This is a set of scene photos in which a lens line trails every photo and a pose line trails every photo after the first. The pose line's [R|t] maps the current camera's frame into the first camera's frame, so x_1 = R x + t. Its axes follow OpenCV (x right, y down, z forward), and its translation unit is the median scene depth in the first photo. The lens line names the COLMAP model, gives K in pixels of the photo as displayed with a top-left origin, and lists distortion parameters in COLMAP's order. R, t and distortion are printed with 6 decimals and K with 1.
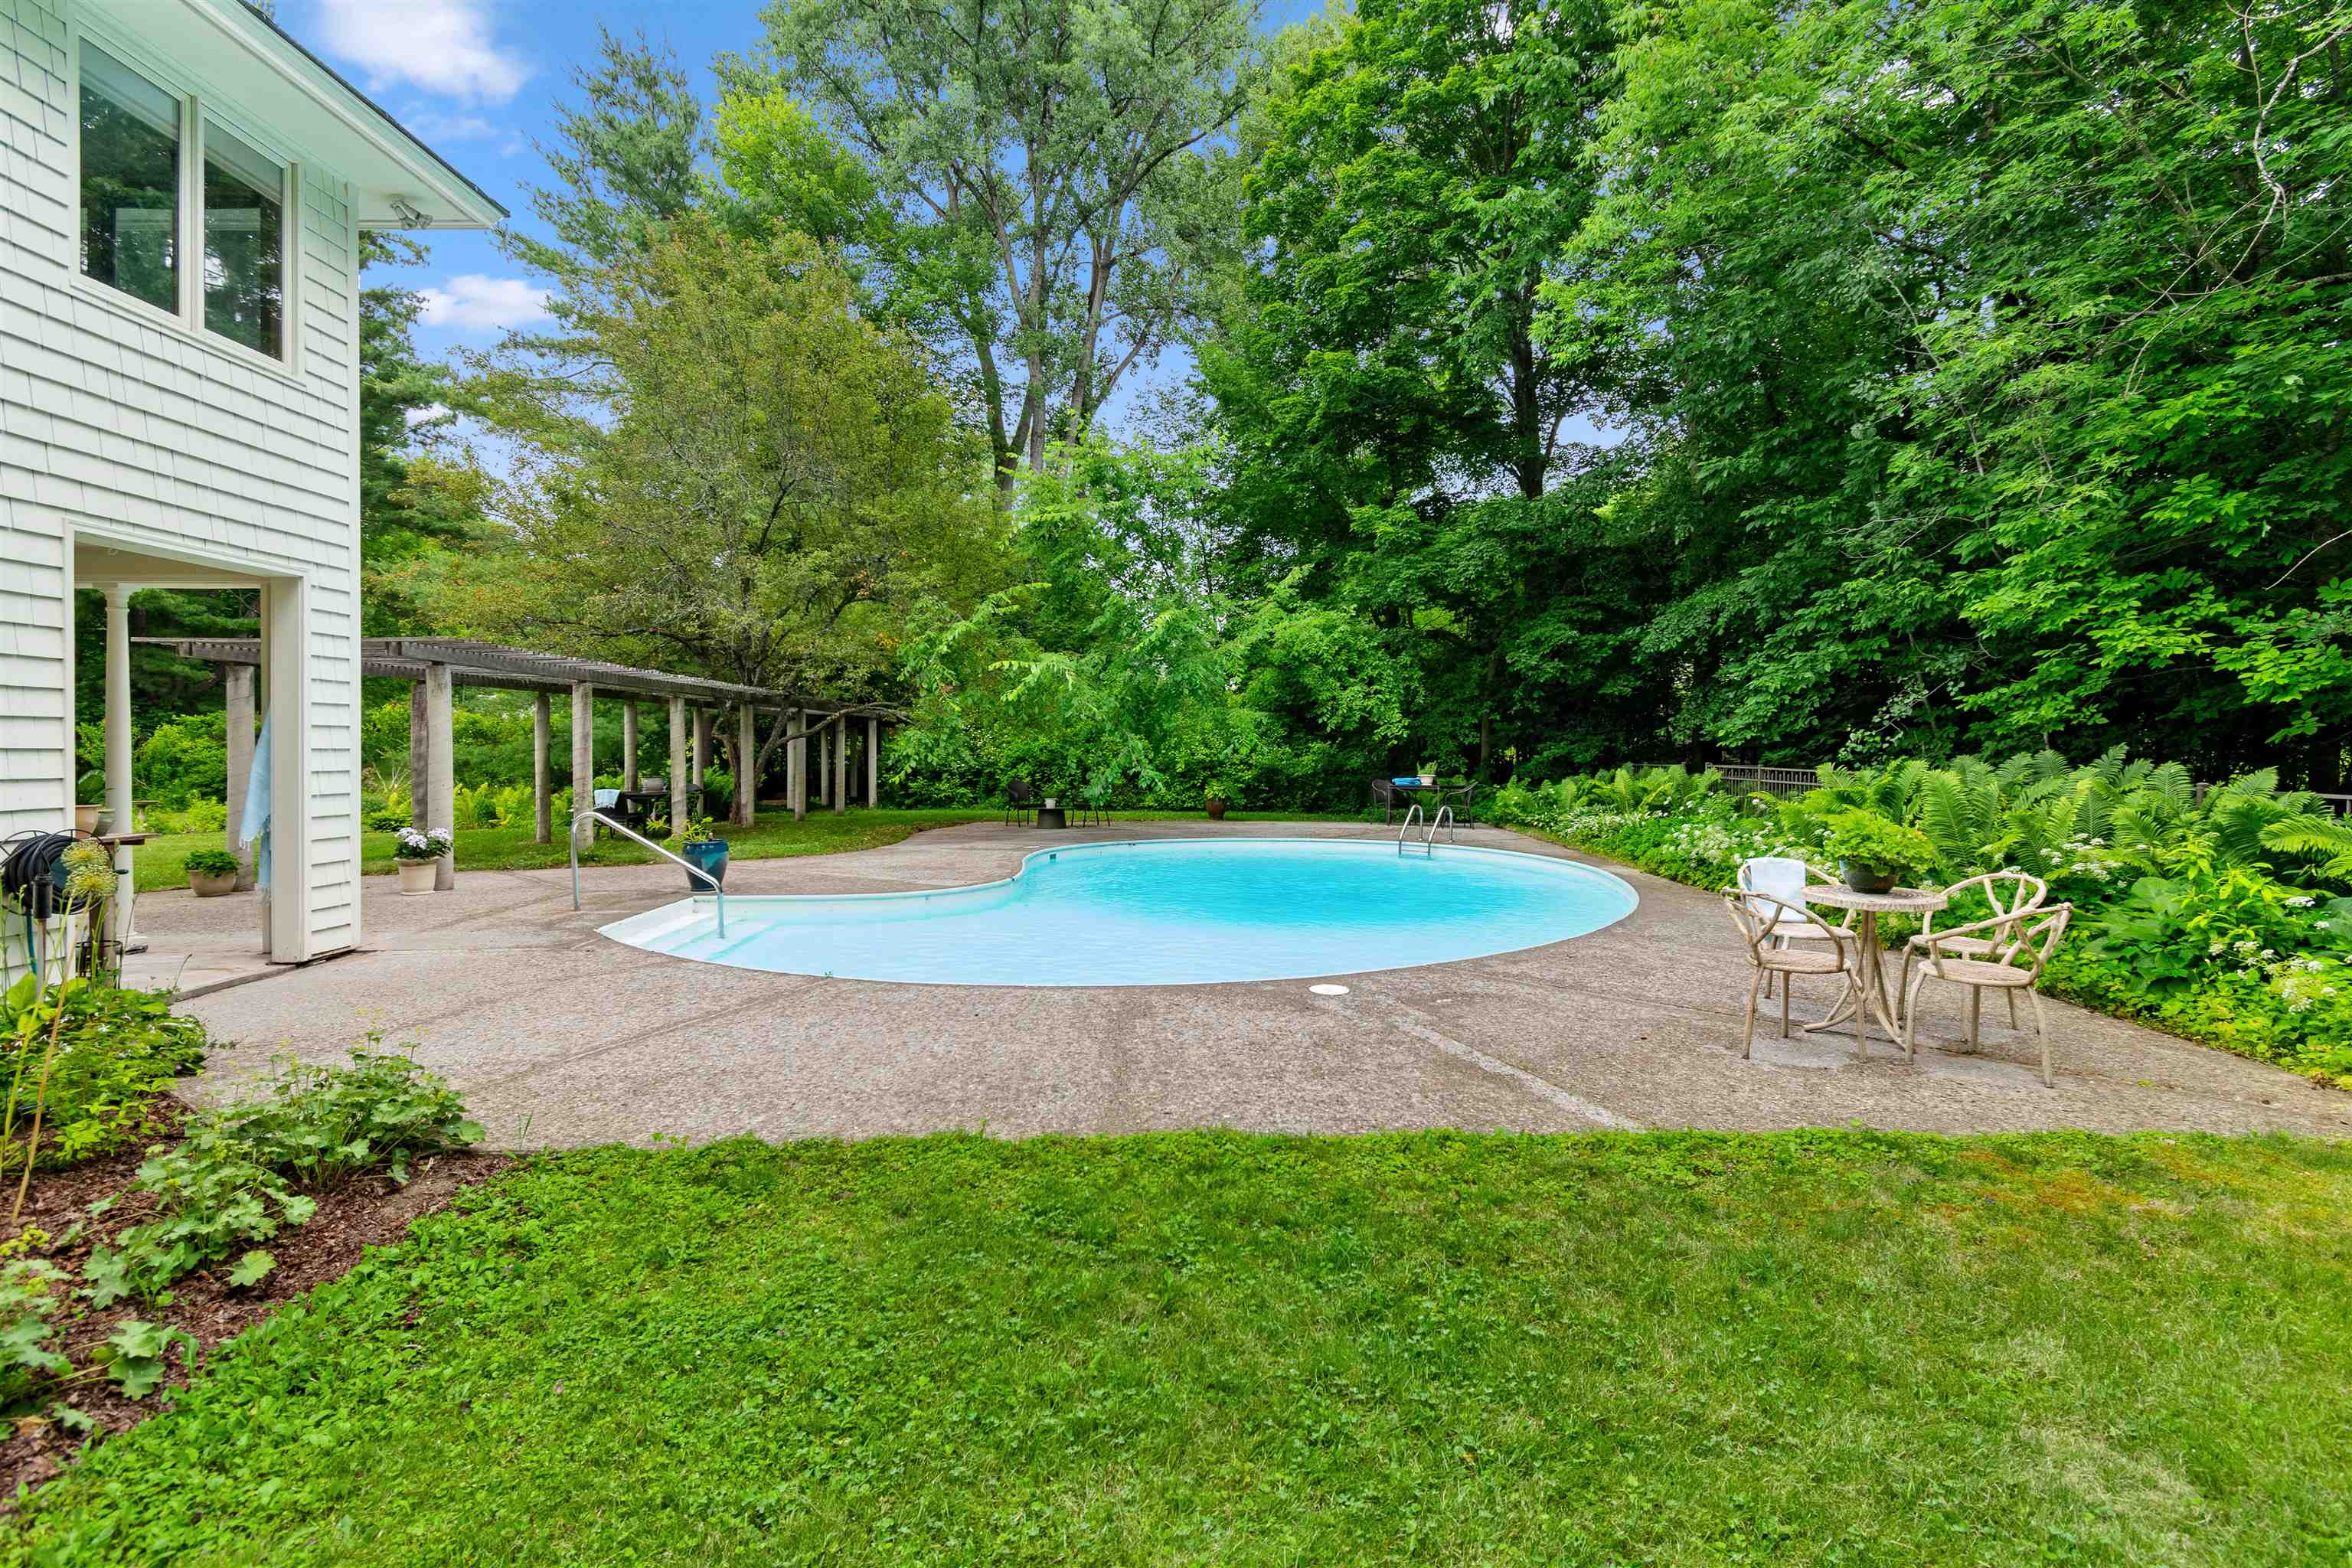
lens RADIAL K [[1076.0, 0, 1165.1], [0, 1076.0, 757.2], [0, 0, 1]] dist [-0.000281, -0.000176]
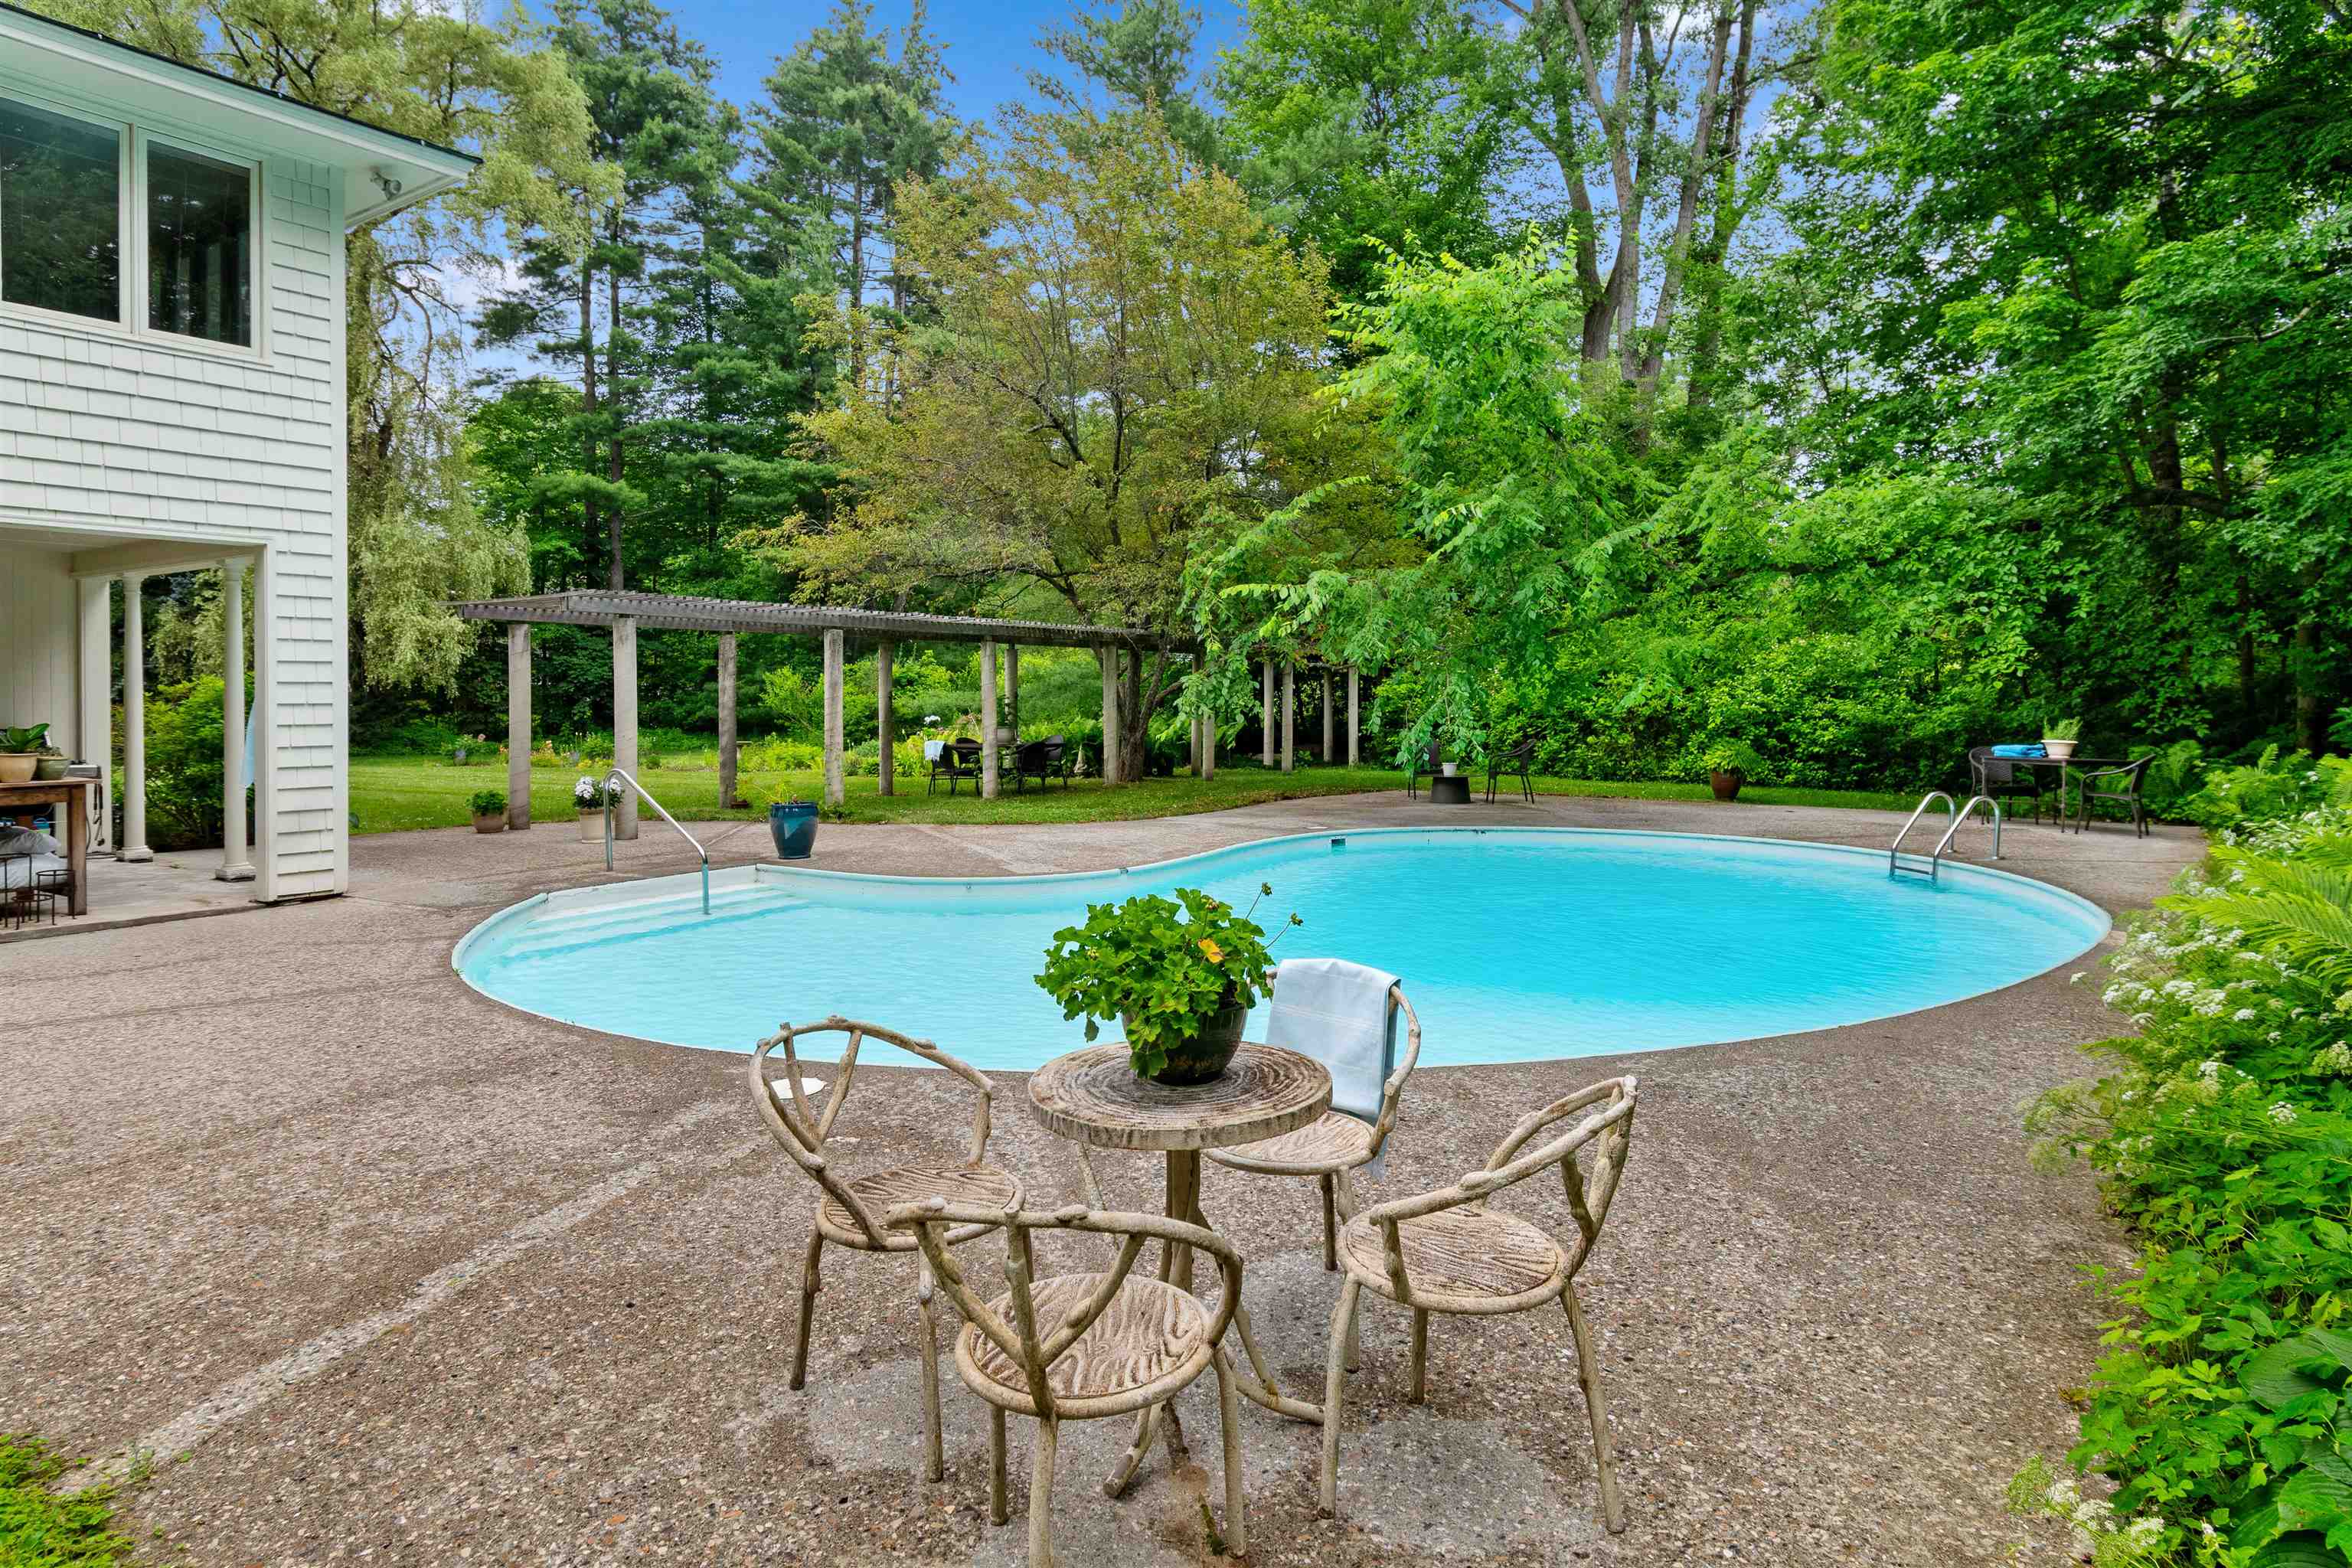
lens RADIAL K [[1298.7, 0, 1192.2], [0, 1298.7, 709.9], [0, 0, 1]] dist [0.000518, -0.001322]
pose [[0.834828, 0.005398, -0.550485, 0.393942], [-0.001810, 0.999973, 0.007061, -0.007414], [0.550508, -0.004898, 0.834815, 0.243008]]
